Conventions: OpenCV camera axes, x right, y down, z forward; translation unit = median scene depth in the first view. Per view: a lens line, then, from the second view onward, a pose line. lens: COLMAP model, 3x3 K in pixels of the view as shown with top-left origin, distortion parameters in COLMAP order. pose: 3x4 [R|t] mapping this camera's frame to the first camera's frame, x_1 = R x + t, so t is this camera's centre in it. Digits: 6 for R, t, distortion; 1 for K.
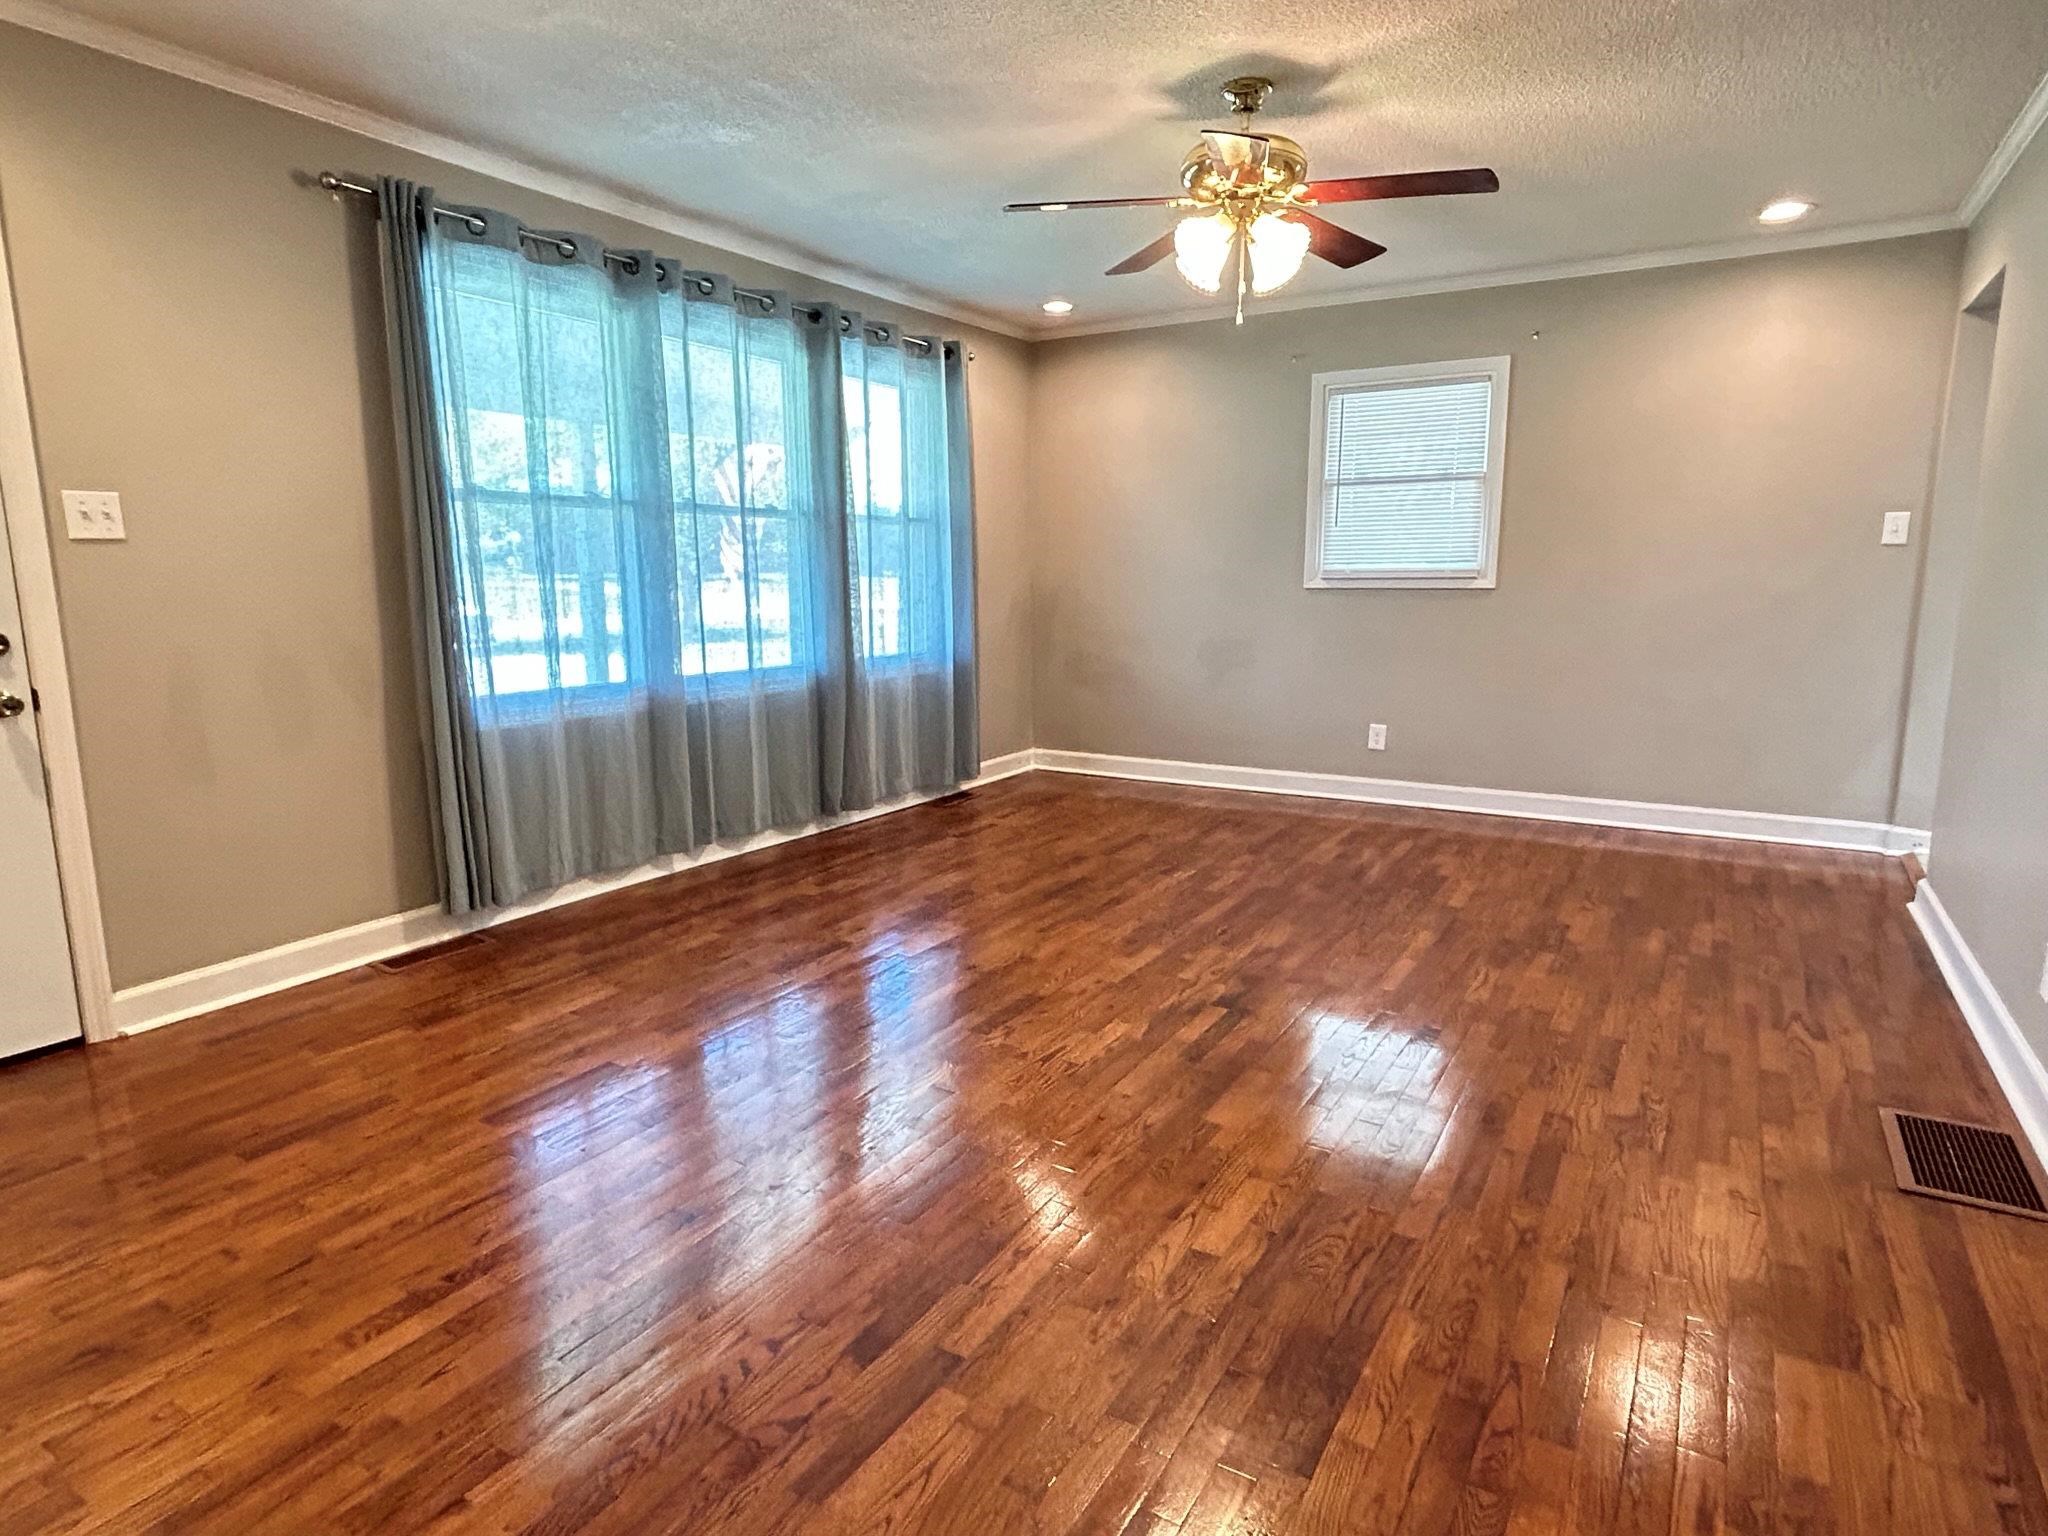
lens RADIAL K [[1144.7, 0, 1022.8], [0, 1144.7, 768.1], [0, 0, 1]] dist [-0.007824, 0.003690]
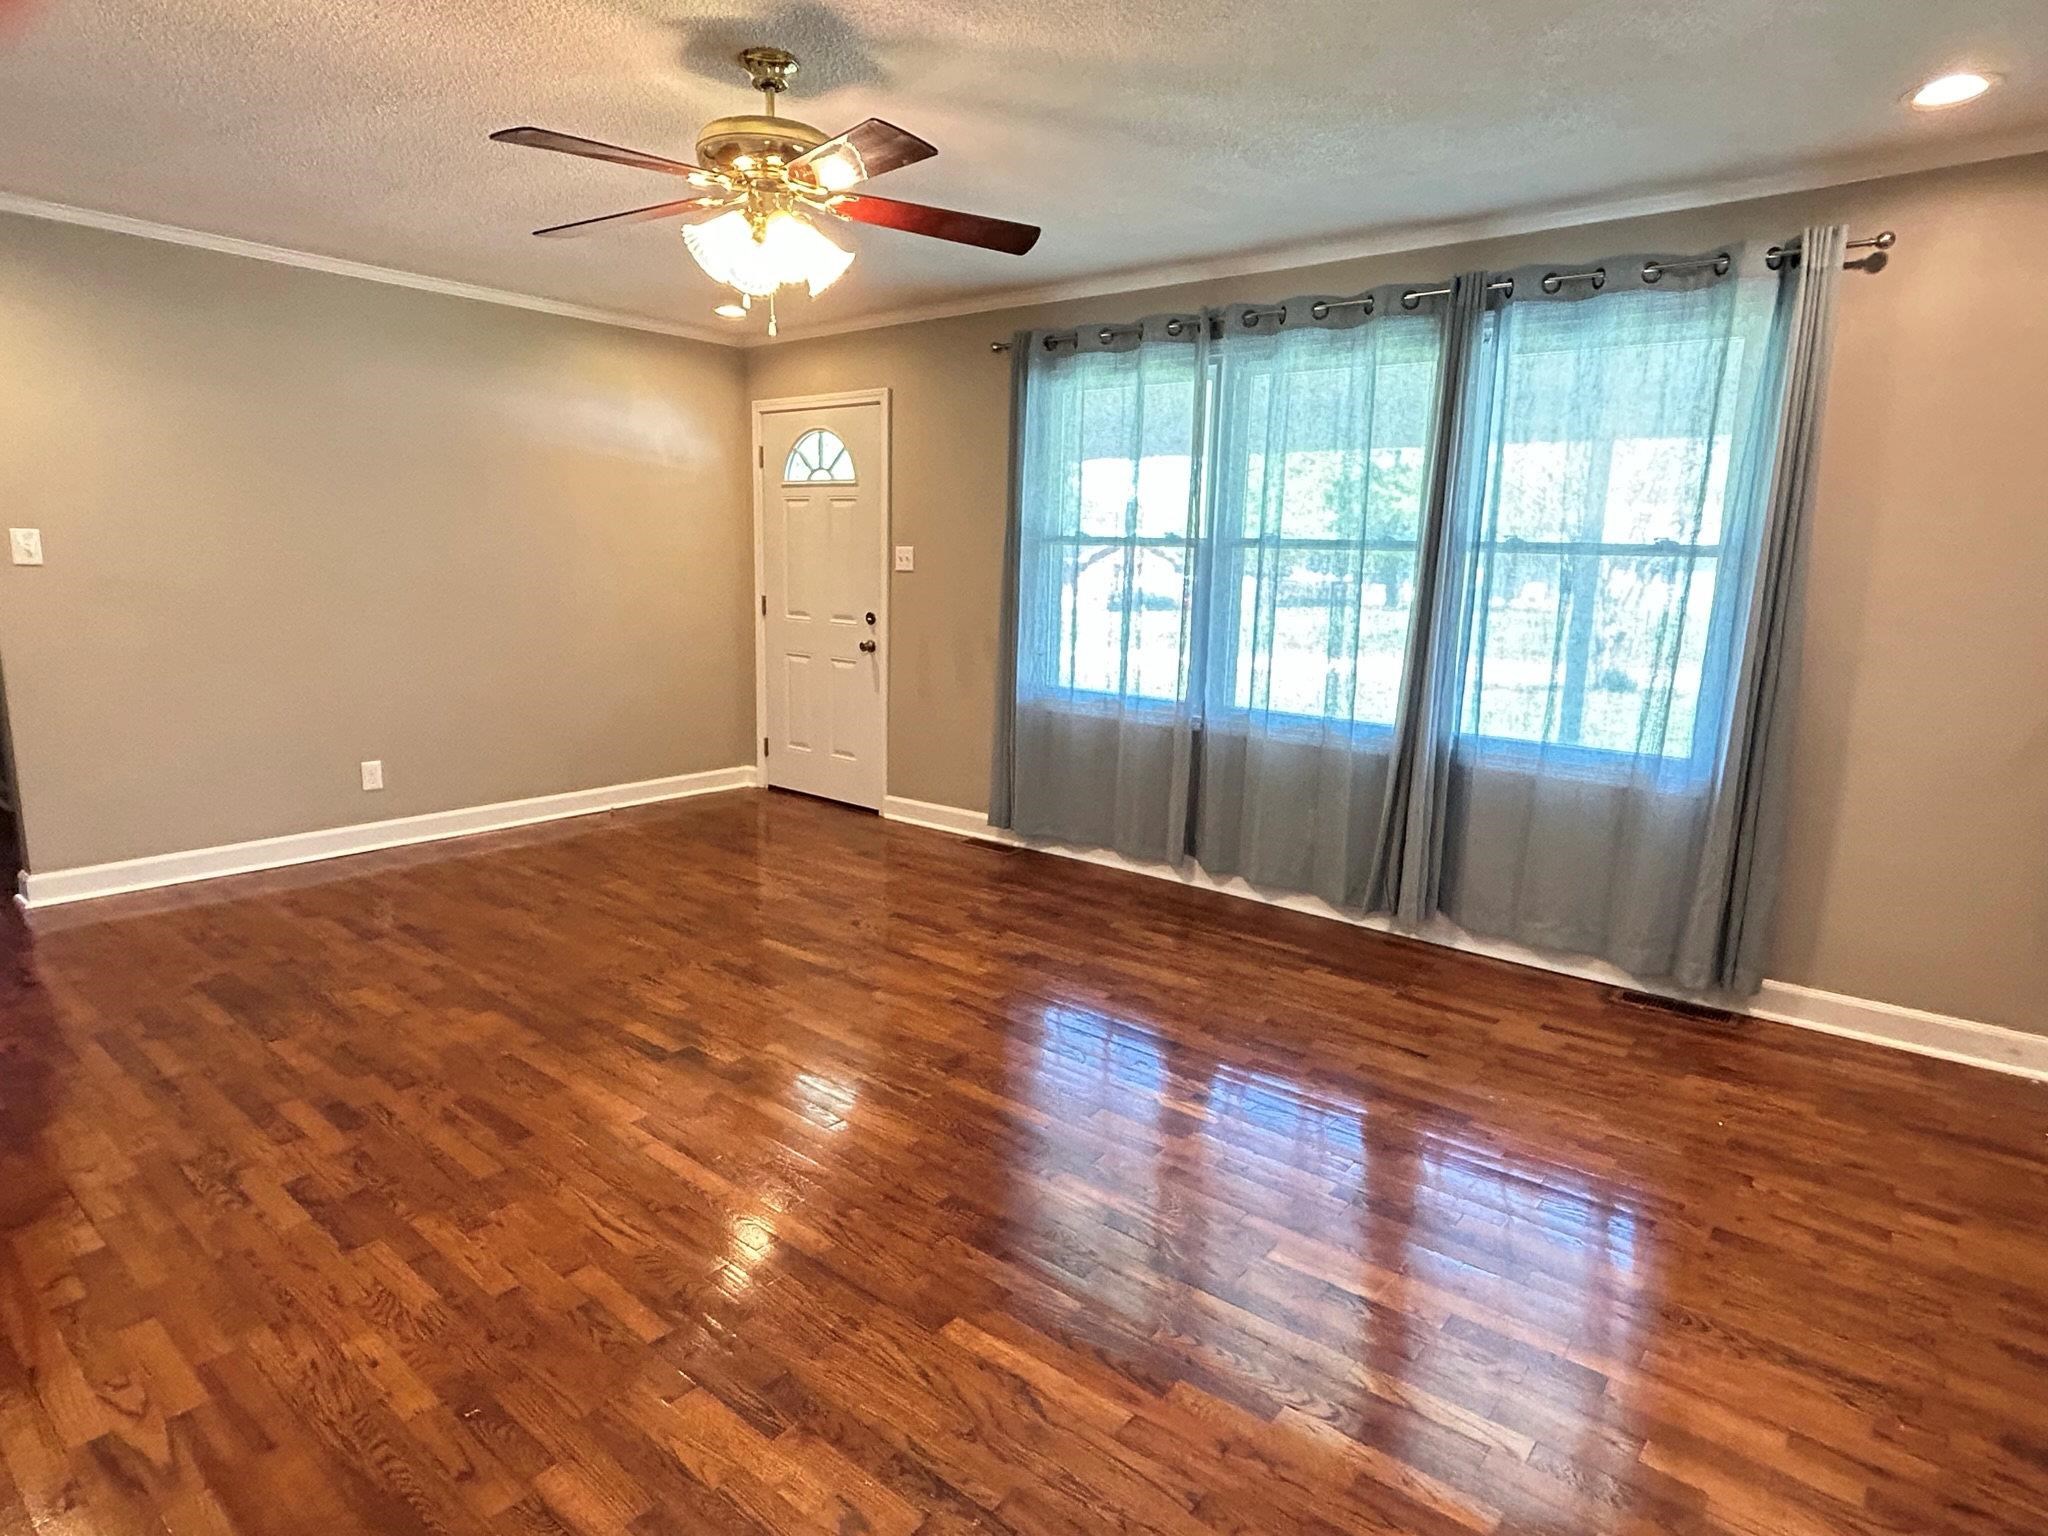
lens RADIAL K [[1144.7, 0, 1022.7], [0, 1144.7, 771.1], [0, 0, 1]] dist [-0.007824, 0.003690]
pose [[-0.136585, 0.179867, -0.974162, 0.841794], [-0.195031, 0.959249, 0.204459, -0.226210], [0.971240, 0.217918, -0.095940, 1.059182]]
